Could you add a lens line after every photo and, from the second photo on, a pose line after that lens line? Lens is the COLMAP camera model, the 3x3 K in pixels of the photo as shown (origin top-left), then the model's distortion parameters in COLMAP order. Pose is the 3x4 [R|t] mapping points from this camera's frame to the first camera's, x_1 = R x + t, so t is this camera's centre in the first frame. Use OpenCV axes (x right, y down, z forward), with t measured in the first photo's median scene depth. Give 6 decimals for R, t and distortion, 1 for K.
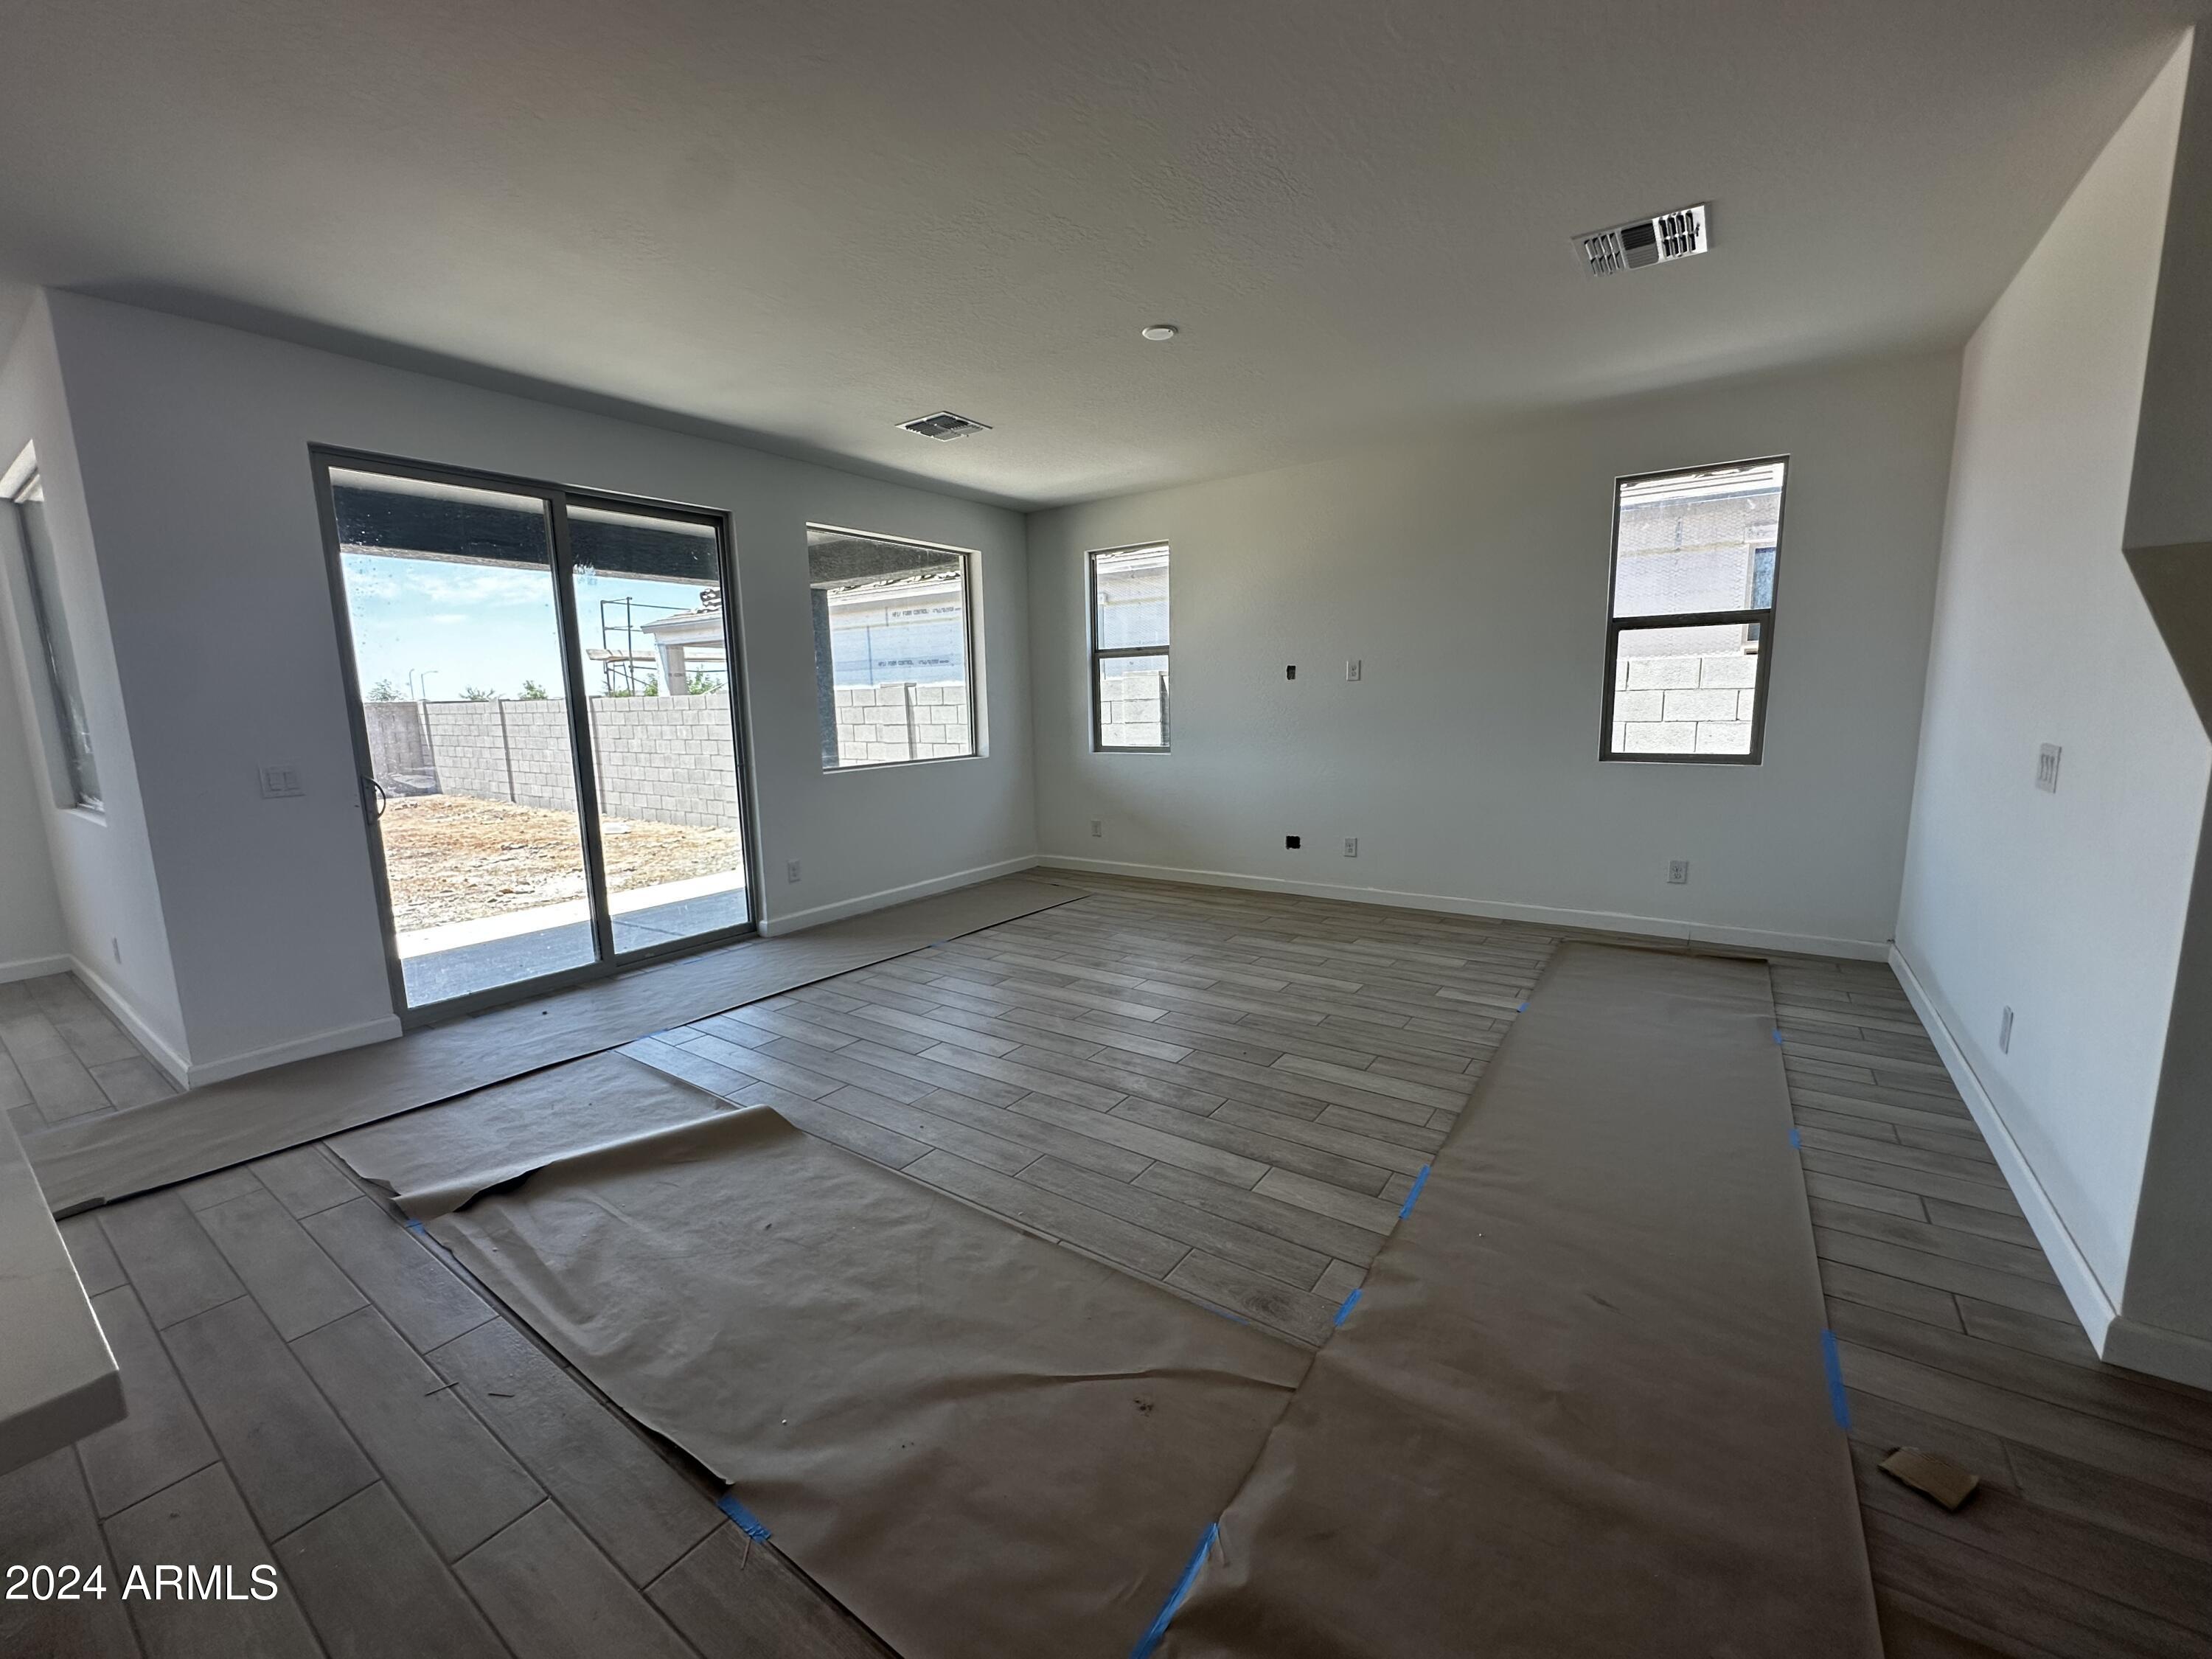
lens RADIAL K [[887.3, 0, 1114.1], [0, 887.3, 834.2], [0, 0, 1]] dist [-0.003559, -0.000170]
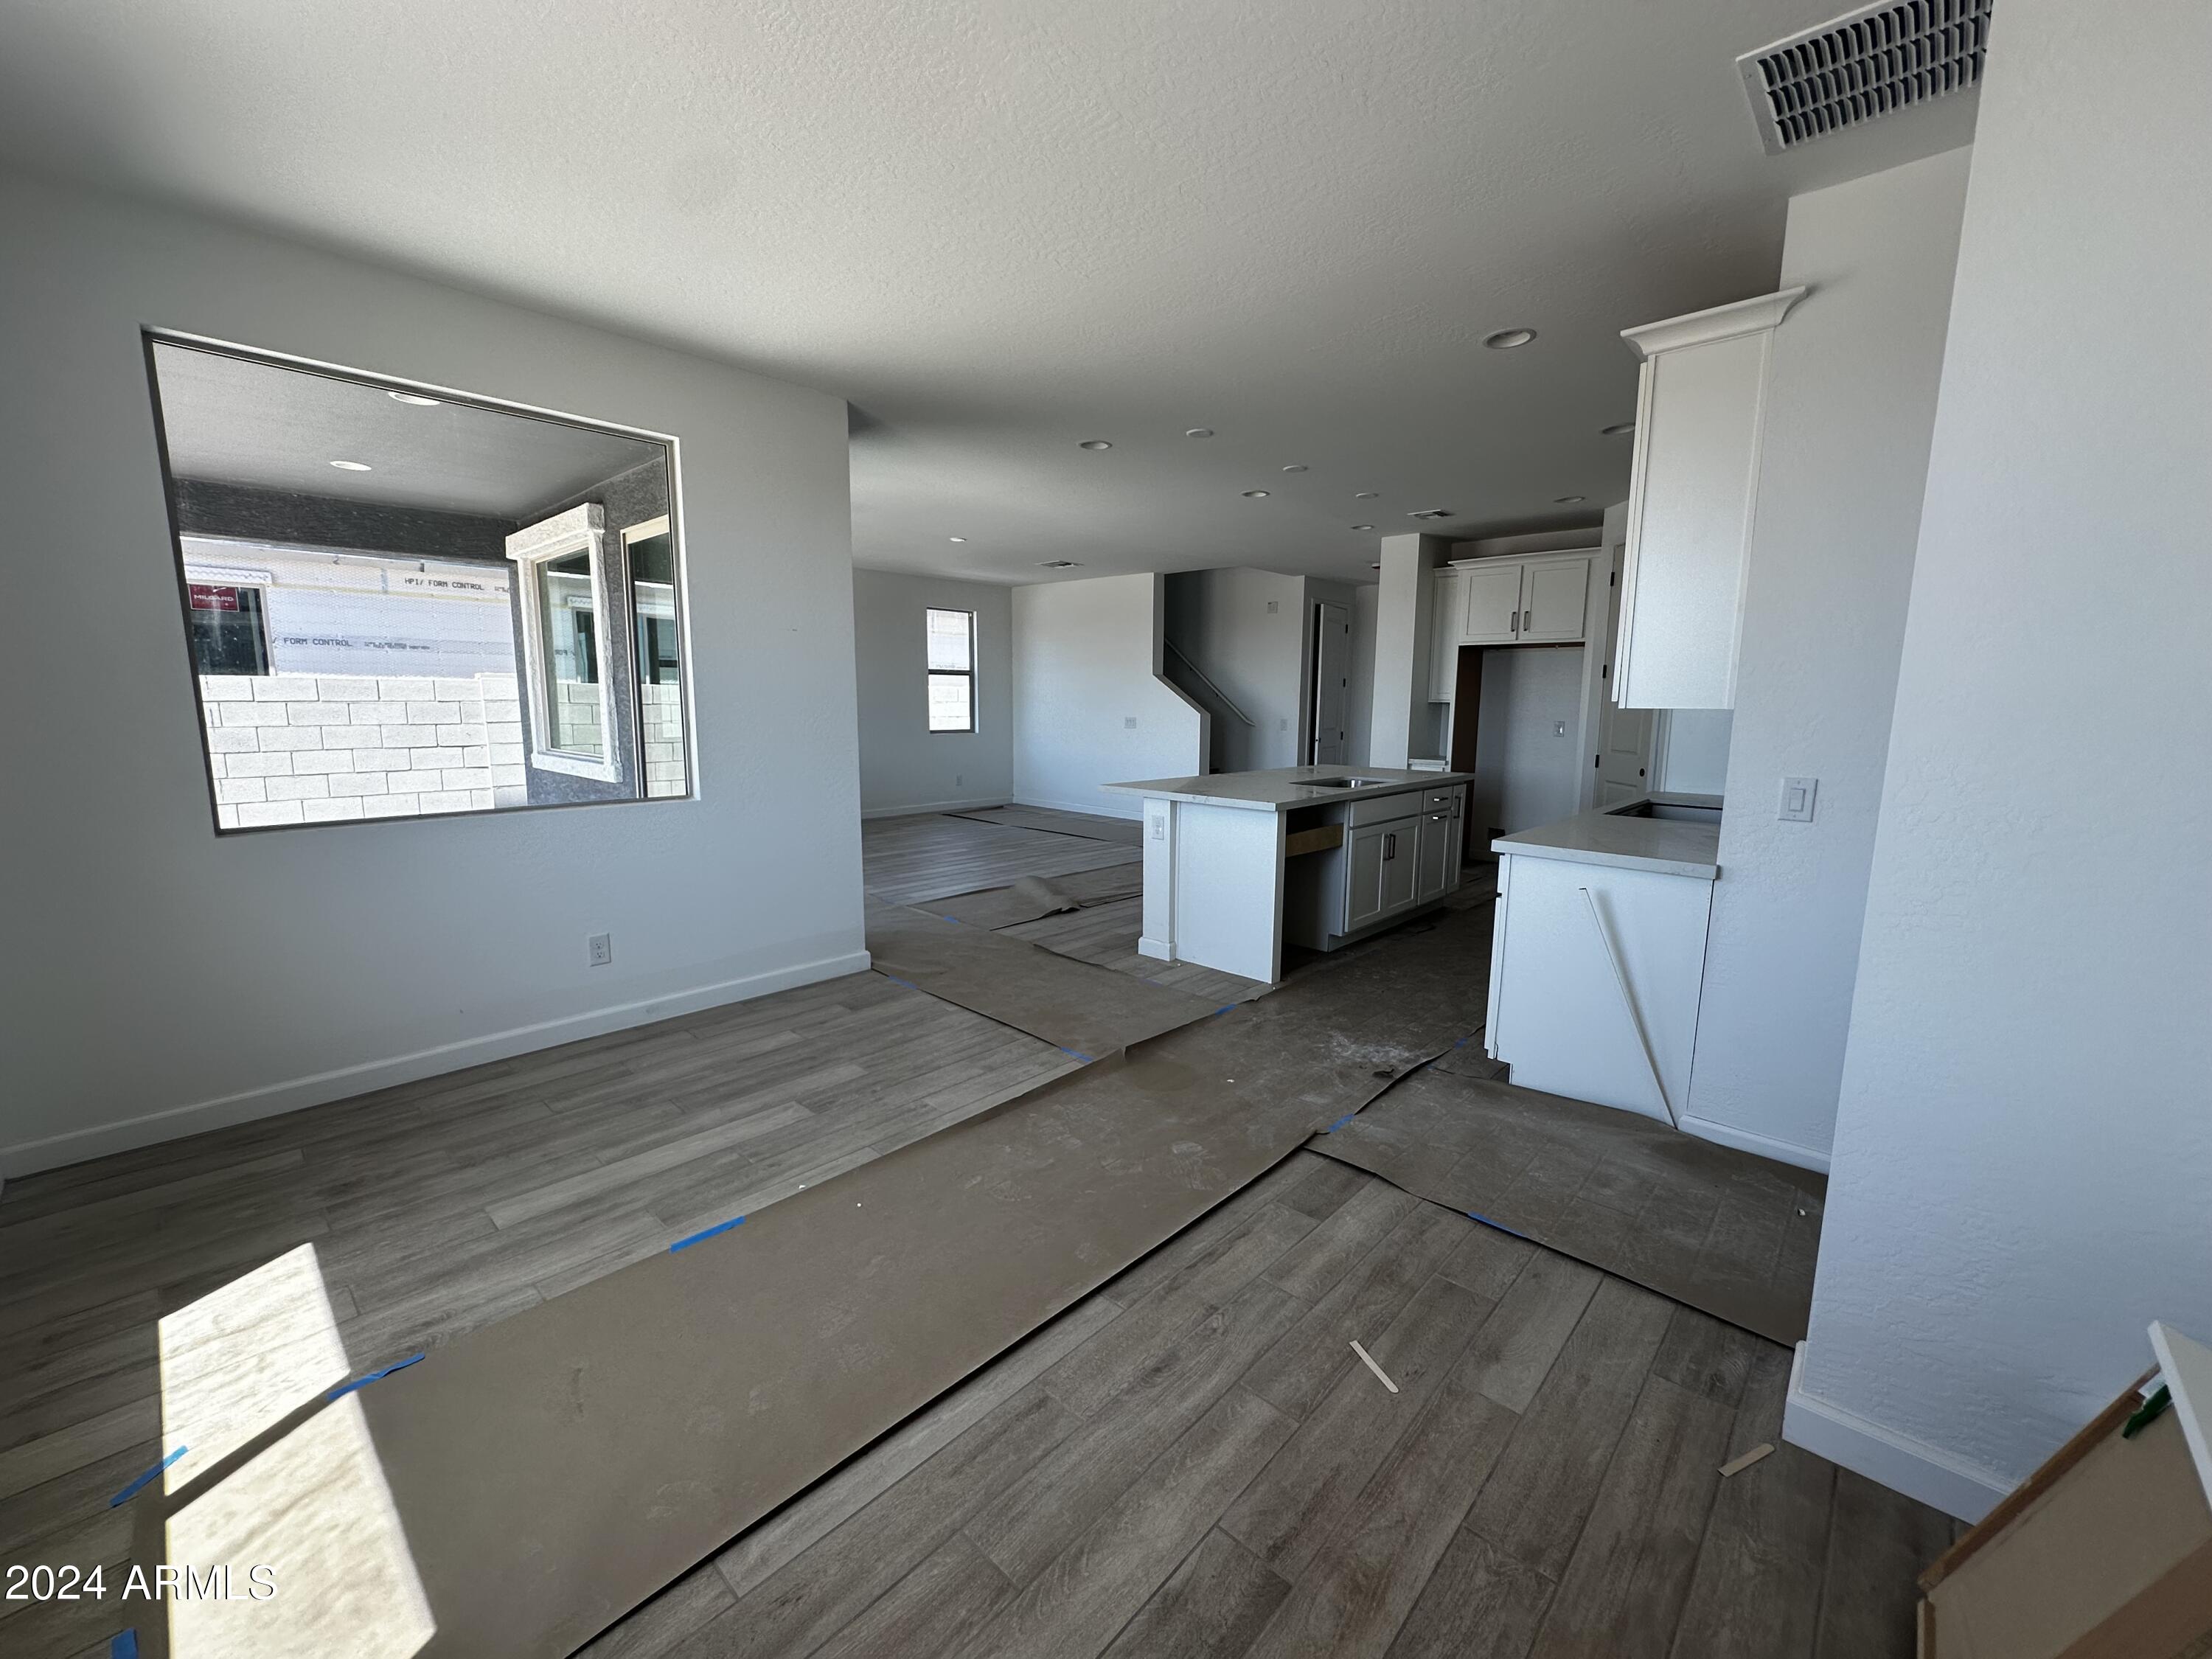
lens RADIAL K [[887.3, 0, 1106.7], [0, 887.3, 830.4], [0, 0, 1]] dist [-0.003559, -0.000170]
pose [[0.142337, -0.121153, 0.982376, -1.374362], [0.144085, 0.984446, 0.100532, -0.004487], [-0.979275, 0.127236, 0.157579, 0.227680]]
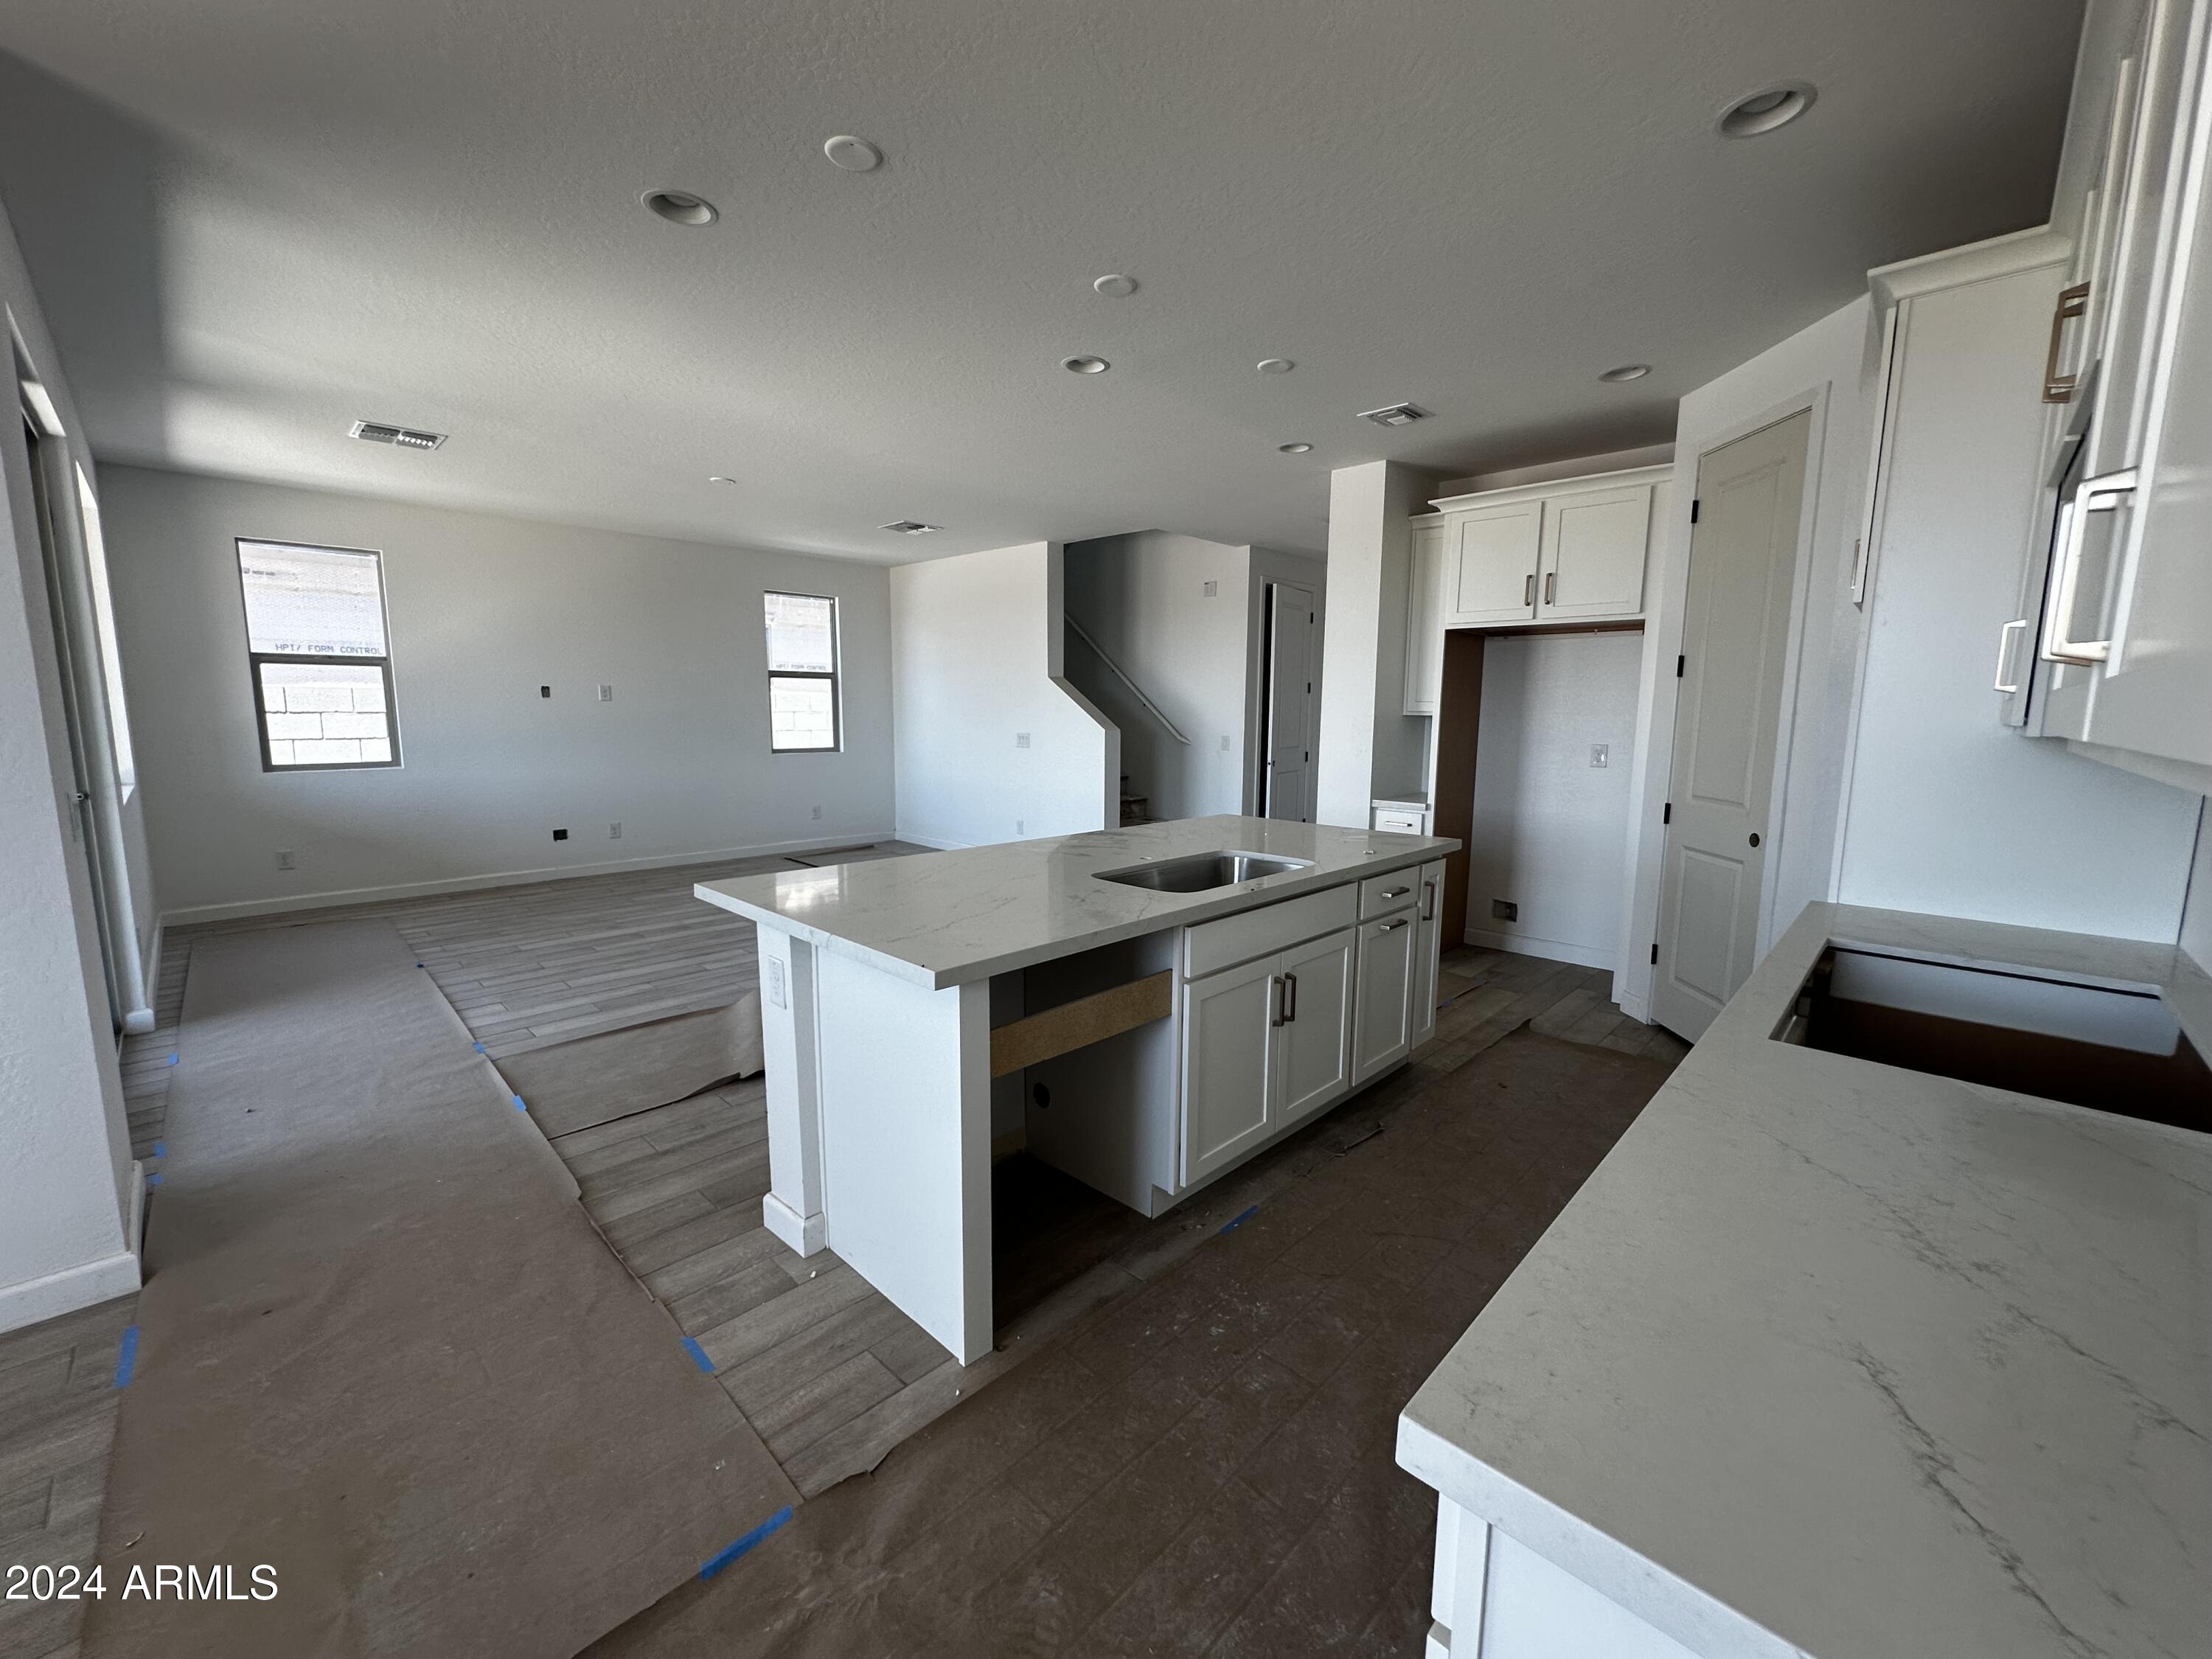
lens RADIAL K [[887.3, 0, 1107.6], [0, 887.3, 828.4], [0, 0, 1]] dist [-0.003559, -0.000170]
pose [[0.160439, -0.109181, 0.980989, -0.900514], [0.142477, 0.986016, 0.086439, 0.002512], [-0.976709, 0.125901, 0.173751, 0.085823]]
